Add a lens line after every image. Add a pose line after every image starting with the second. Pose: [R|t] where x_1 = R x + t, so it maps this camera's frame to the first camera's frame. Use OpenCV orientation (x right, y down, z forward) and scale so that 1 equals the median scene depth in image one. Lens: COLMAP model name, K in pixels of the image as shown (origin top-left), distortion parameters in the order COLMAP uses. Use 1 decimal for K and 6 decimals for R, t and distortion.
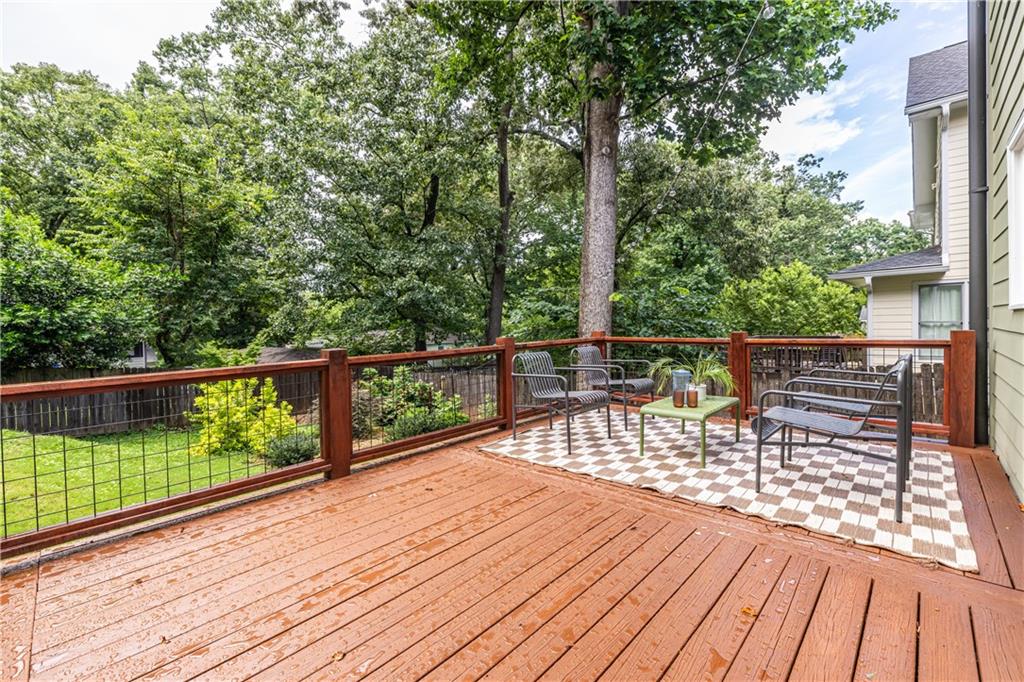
lens RADIAL K [[431.4, 0, 513.4], [0, 431.4, 334.2], [0, 0, 1]] dist [0.003511, -0.000229]
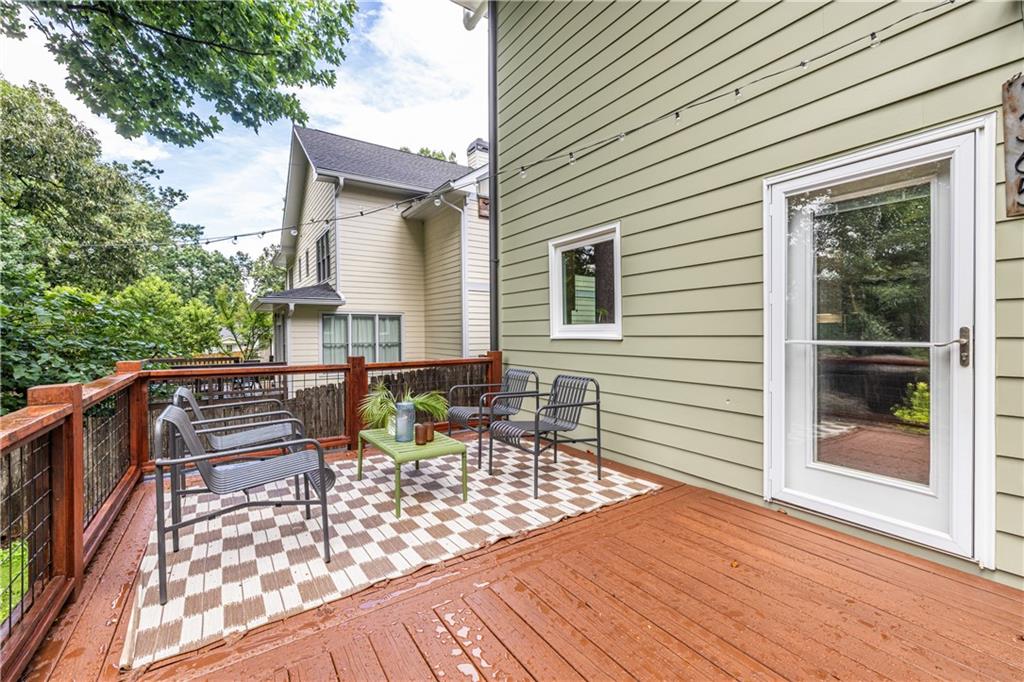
lens RADIAL K [[431.4, 0, 512.9], [0, 431.4, 339.2], [0, 0, 1]] dist [0.003511, -0.000229]
pose [[0.235871, 0.010057, 0.971732, -0.388061], [0.024741, 0.999560, -0.016350, -0.022637], [-0.971469, 0.027898, 0.235518, 0.557654]]
